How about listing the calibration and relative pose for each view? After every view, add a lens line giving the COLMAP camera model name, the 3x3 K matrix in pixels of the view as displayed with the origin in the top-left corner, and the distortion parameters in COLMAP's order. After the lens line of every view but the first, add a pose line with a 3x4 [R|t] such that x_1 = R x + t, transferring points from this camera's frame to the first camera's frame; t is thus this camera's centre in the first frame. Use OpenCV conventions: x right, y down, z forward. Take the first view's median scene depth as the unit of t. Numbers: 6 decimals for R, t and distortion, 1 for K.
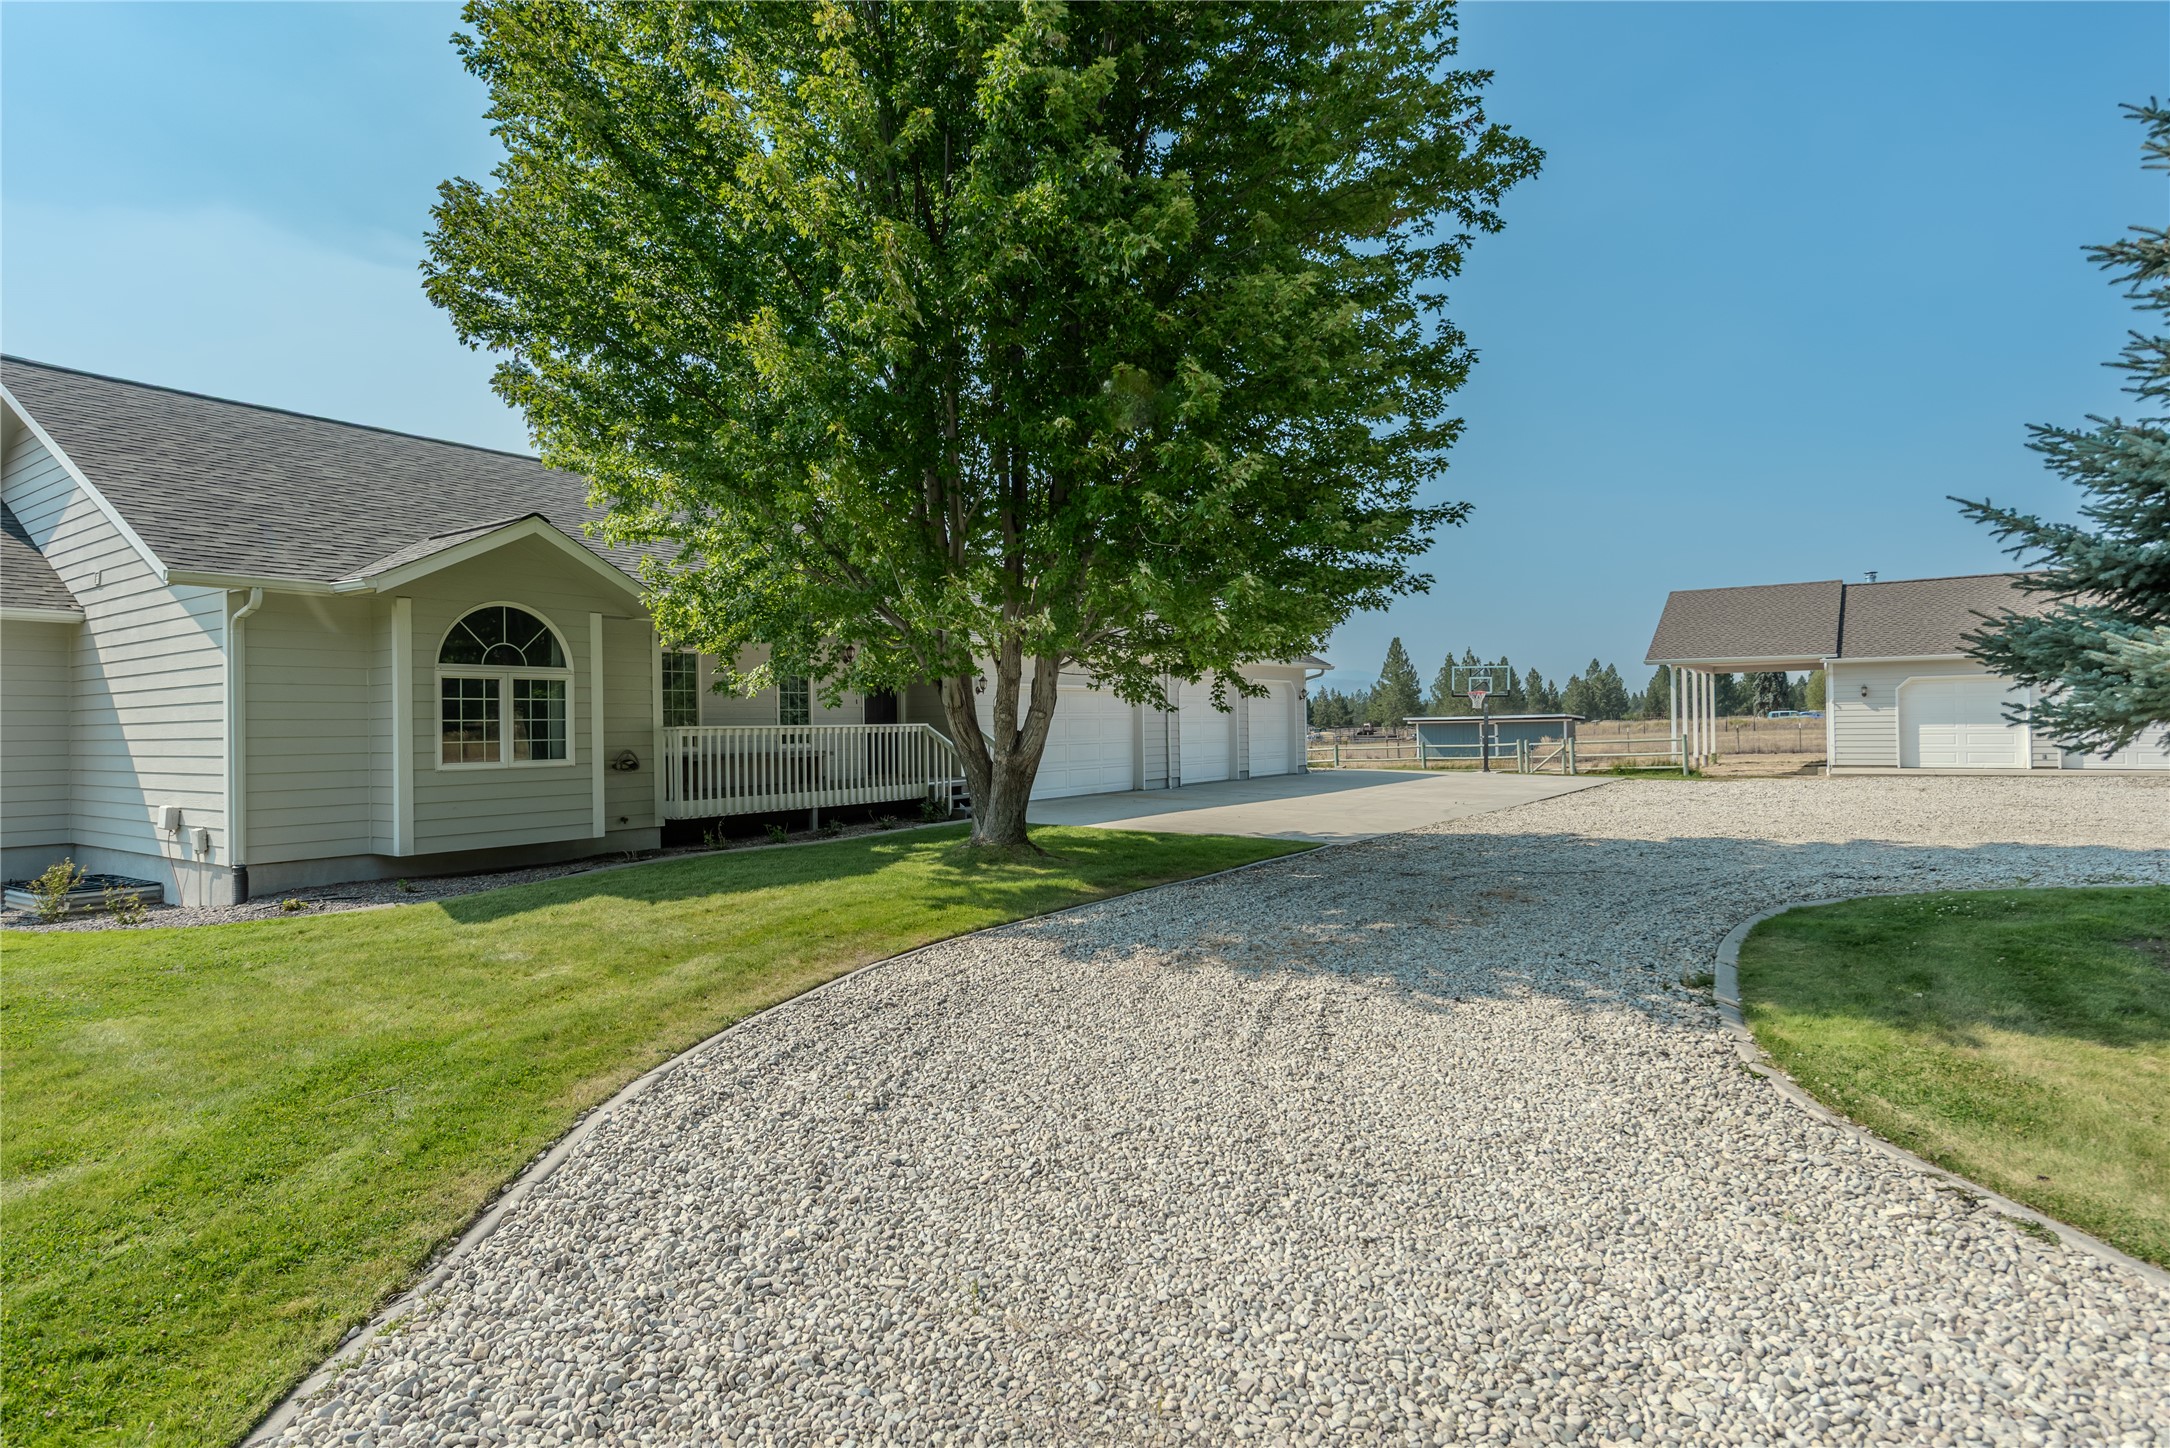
lens RADIAL K [[1132.0, 0, 1081.1], [0, 1132.0, 718.5], [0, 0, 1]] dist [0.009635, 0.000362]
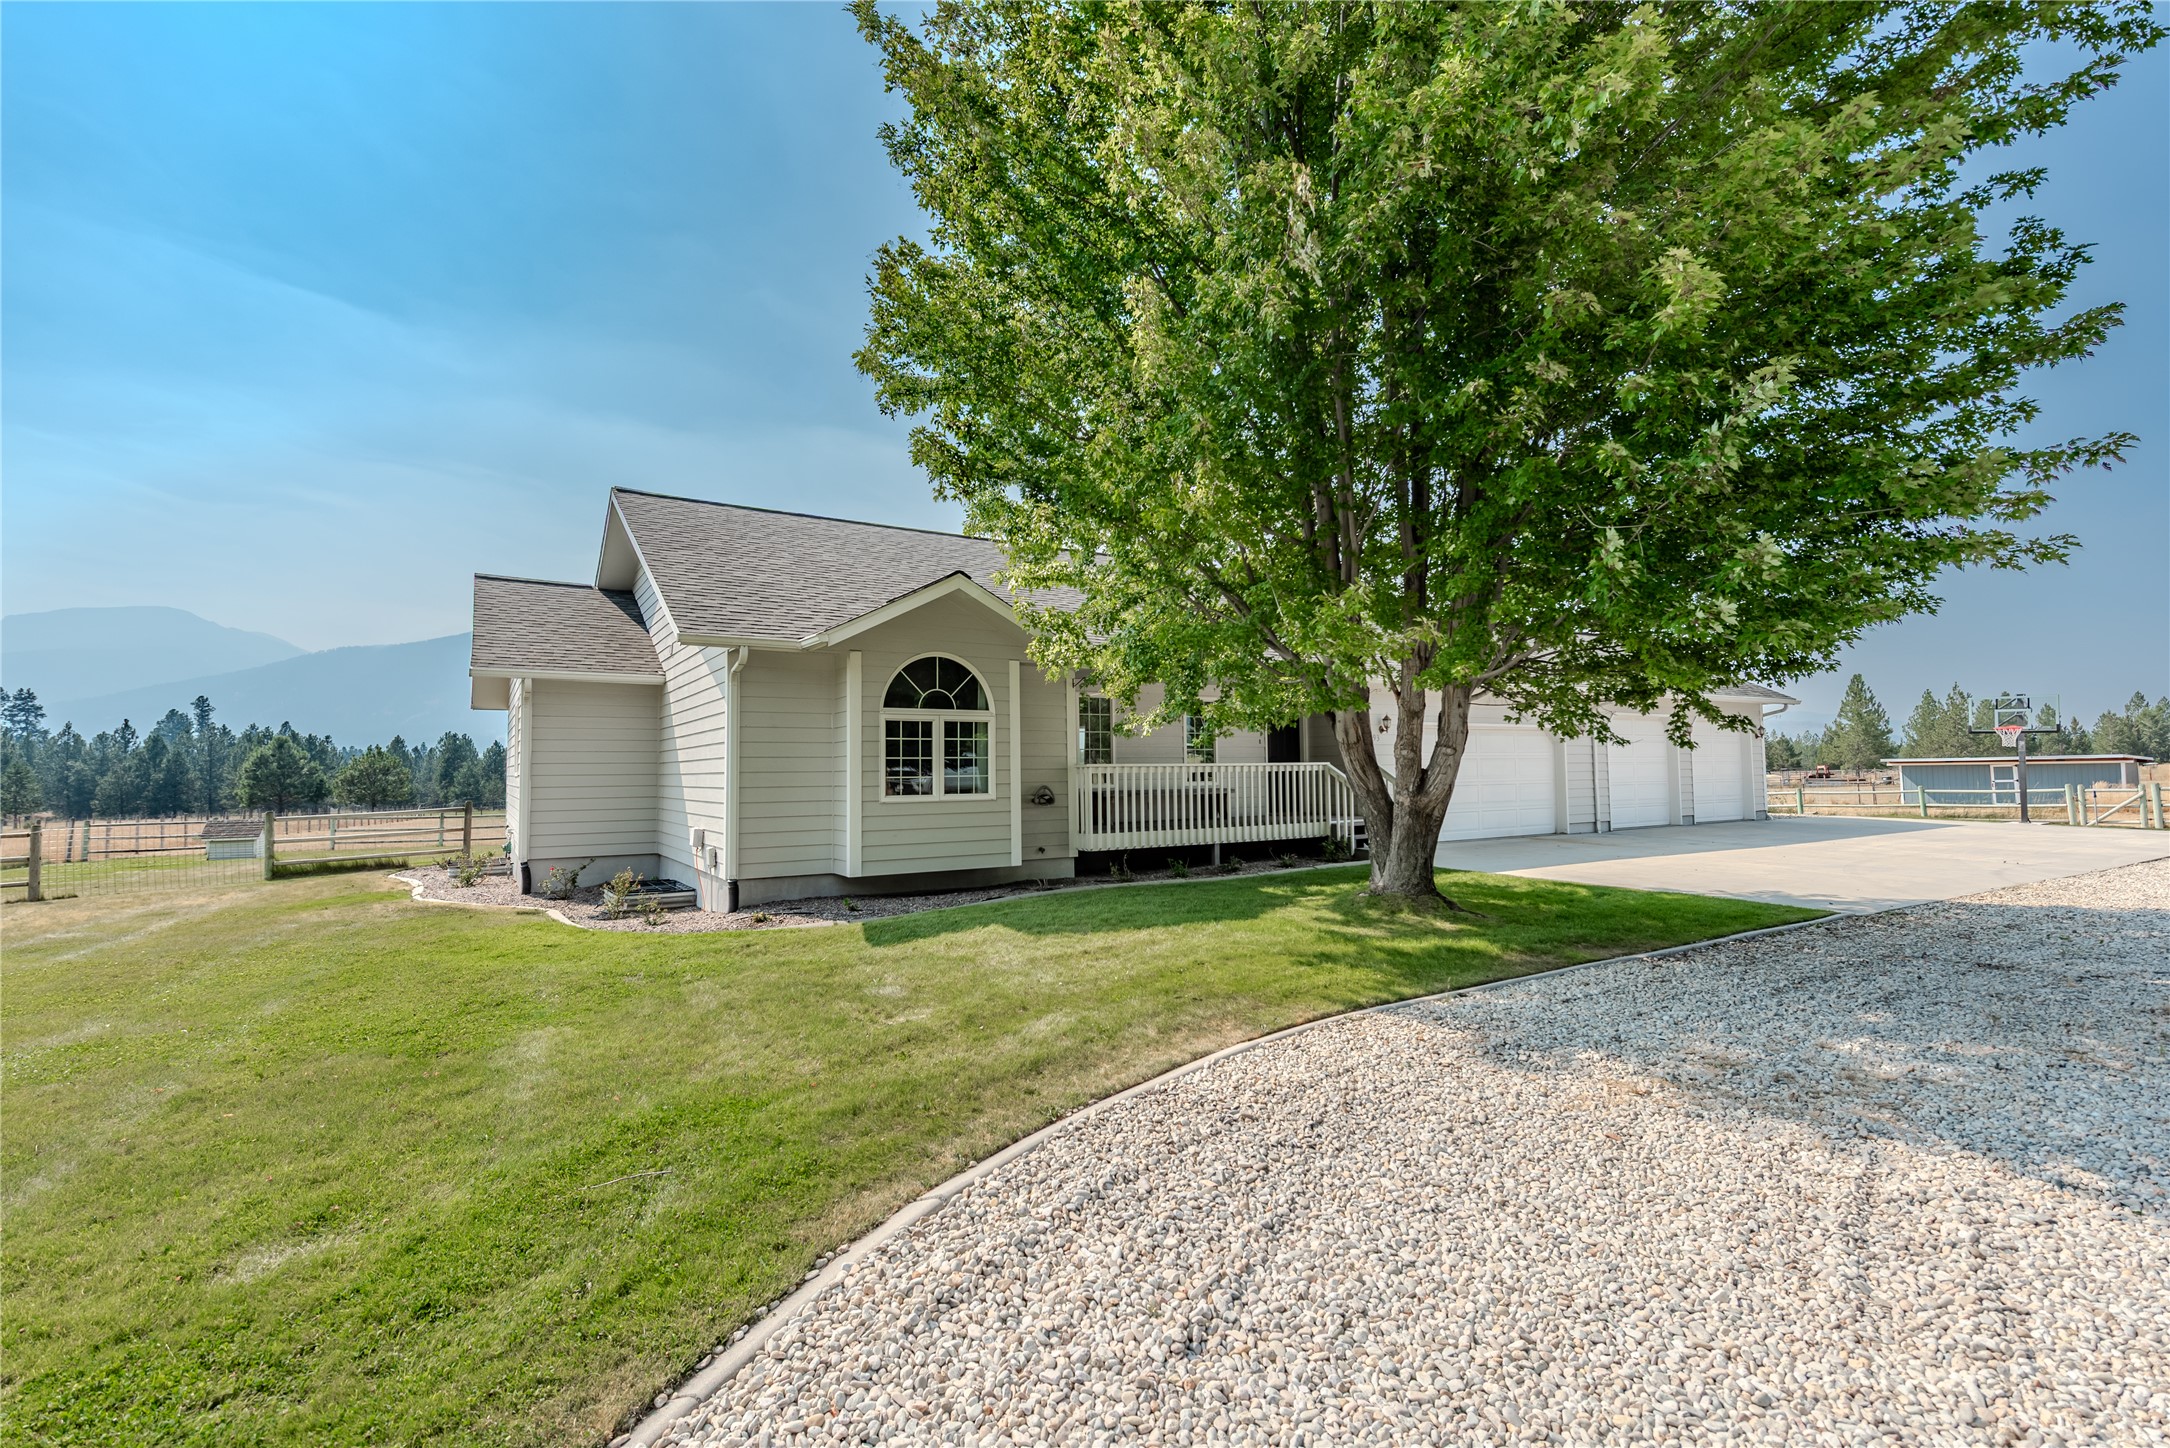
lens RADIAL K [[972.0, 0, 1083.4], [0, 972.0, 726.8], [0, 0, 1]] dist [0.013387, -0.003065]
pose [[0.923235, -0.013480, -0.384000, -0.007237], [0.000042, 0.999388, -0.034983, 0.004796], [0.384237, 0.032282, 0.922670, 0.184408]]
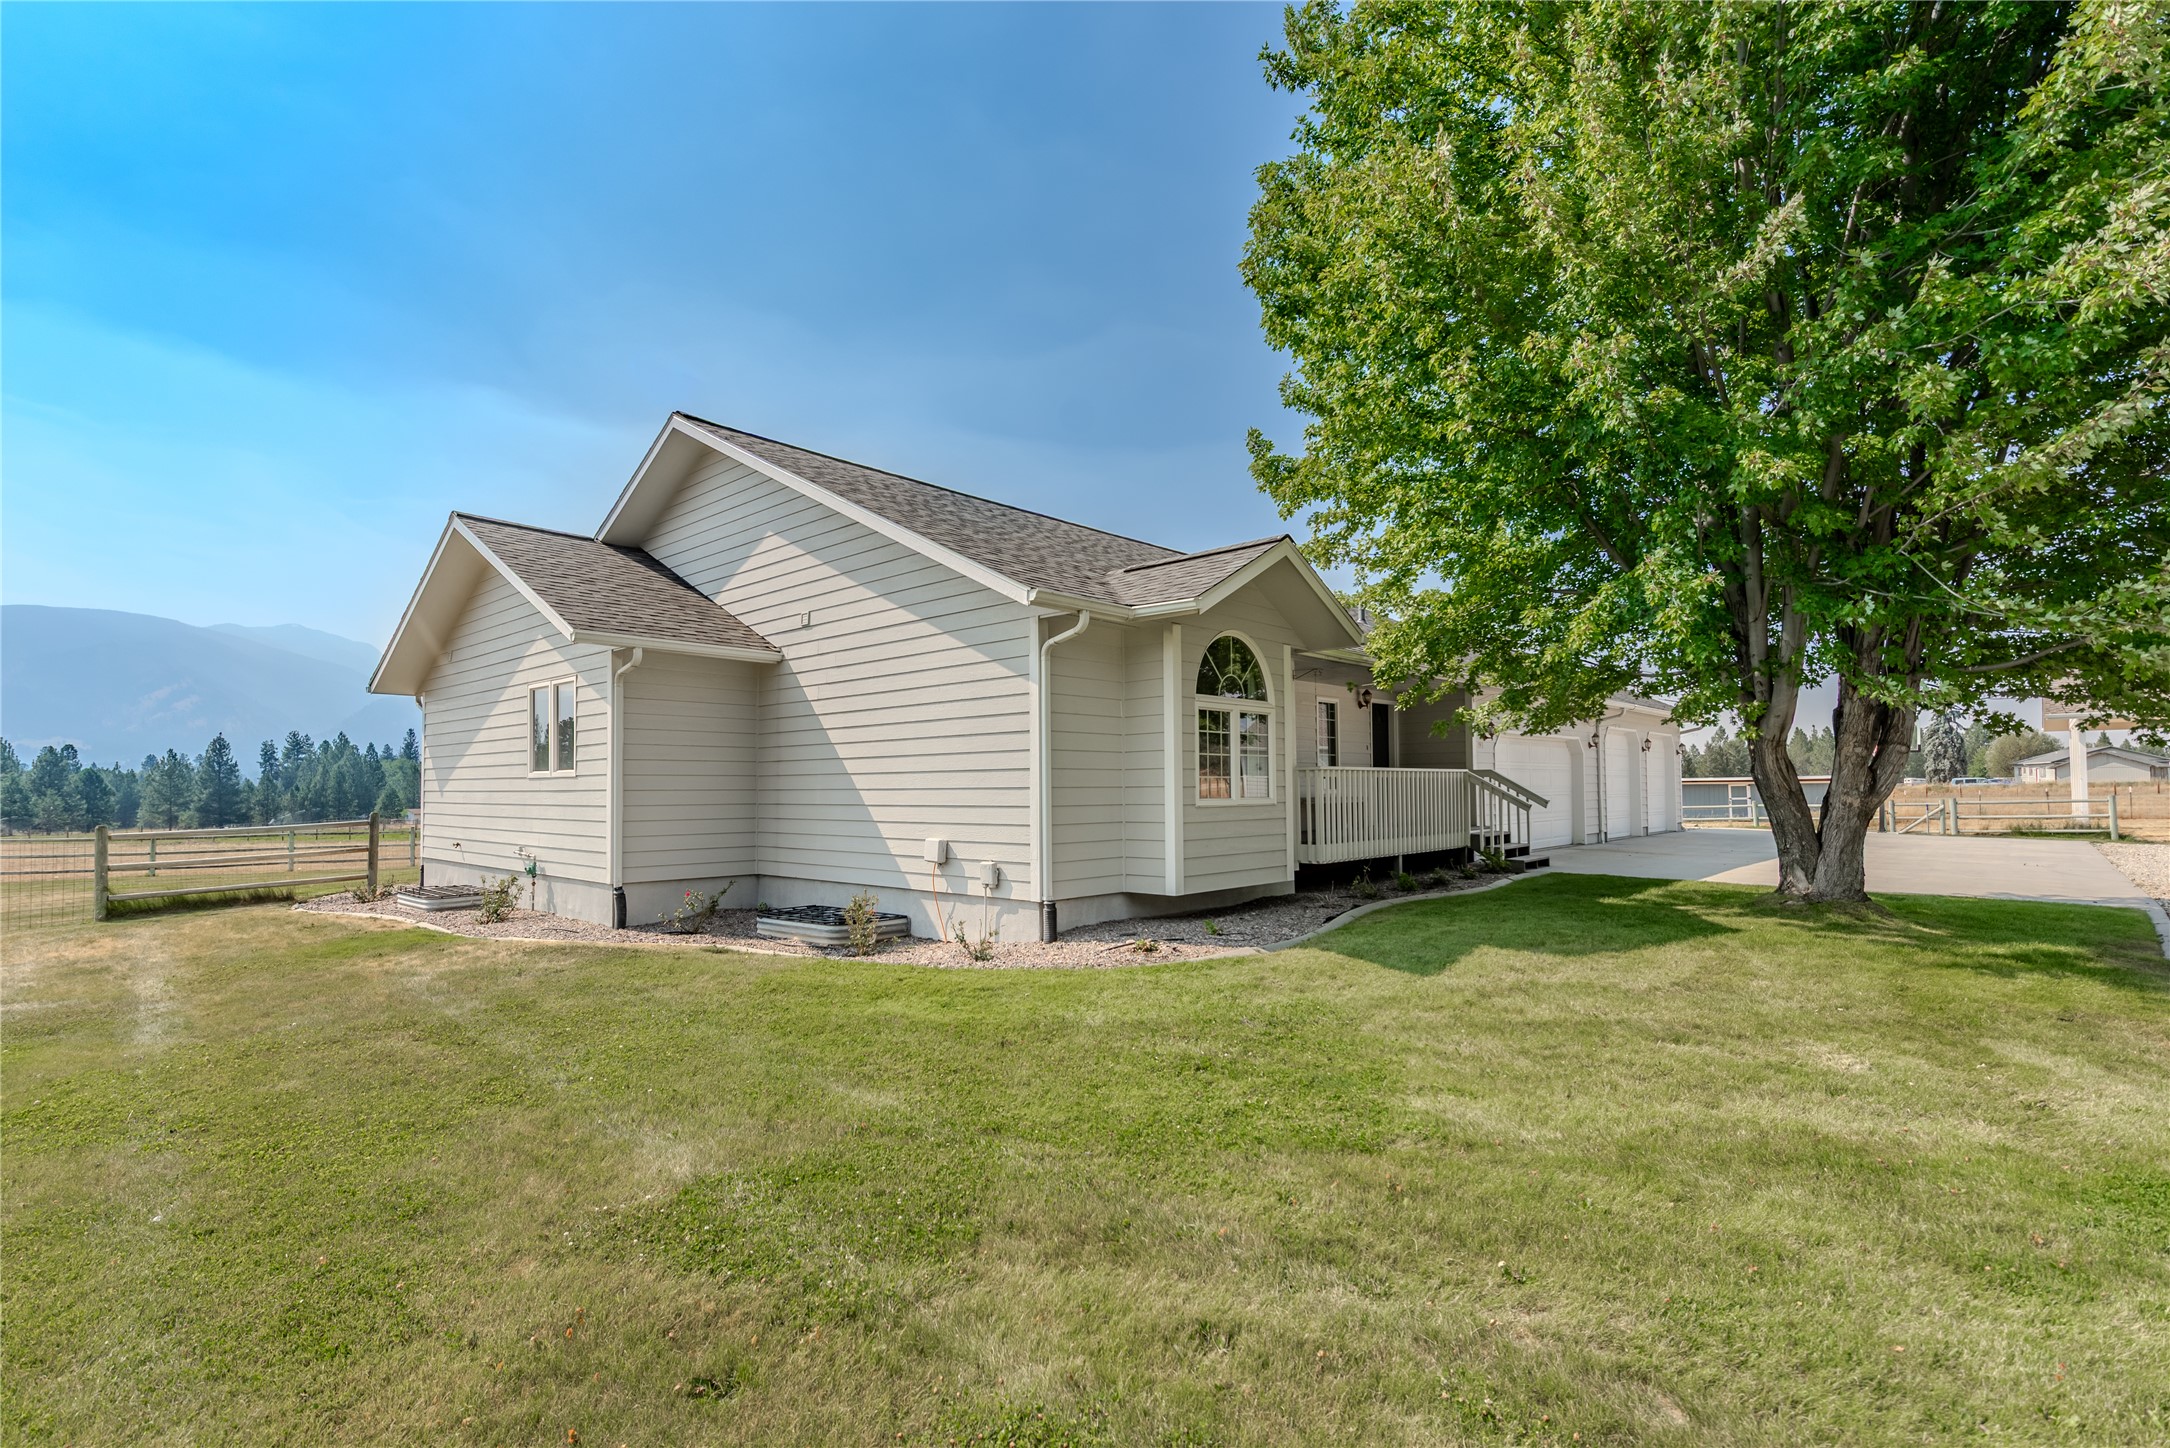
lens RADIAL K [[972.0, 0, 1045.5], [0, 972.0, 773.3], [0, 0, 1]] dist [0.013387, -0.003065]
pose [[0.989040, 0.006559, -0.147500, -0.586570], [-0.007801, 0.999939, -0.007844, 0.026157], [0.147439, 0.008909, 0.989031, 0.180741]]
